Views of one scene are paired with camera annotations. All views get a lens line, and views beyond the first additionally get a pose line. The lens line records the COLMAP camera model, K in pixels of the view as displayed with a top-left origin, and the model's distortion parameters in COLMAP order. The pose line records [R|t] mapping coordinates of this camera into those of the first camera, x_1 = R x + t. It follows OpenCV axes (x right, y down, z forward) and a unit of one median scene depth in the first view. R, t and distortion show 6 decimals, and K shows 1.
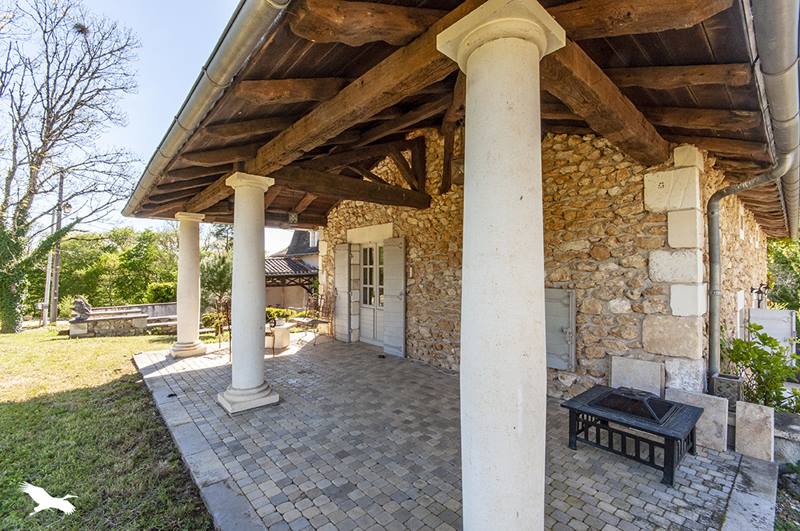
lens RADIAL K [[352.3, 0, 400.4], [0, 352.3, 268.5], [0, 0, 1]] dist [0.000199, 0.000019]
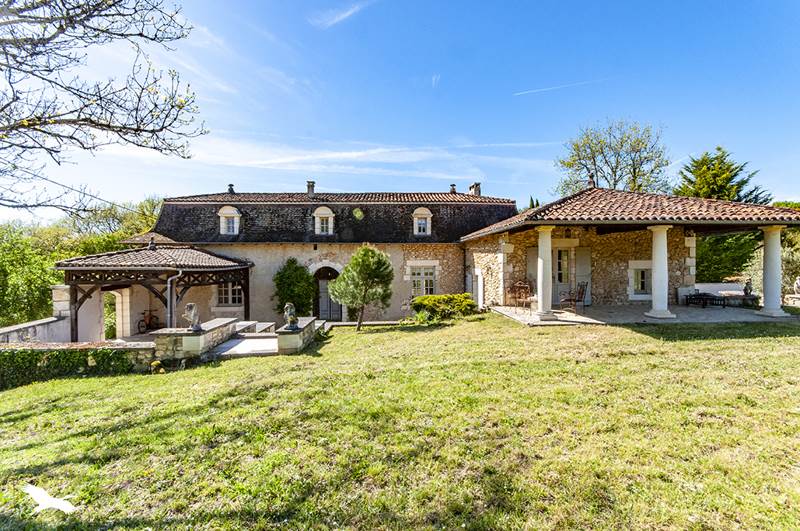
lens RADIAL K [[352.3, 0, 400.1], [0, 352.3, 265.4], [0, 0, 1]] dist [0.000199, 0.000019]
pose [[0.627296, -0.004735, 0.778767, -2.943671], [-0.003504, 0.999954, 0.008903, 0.007666], [-0.778773, -0.008313, 0.627251, 0.739841]]
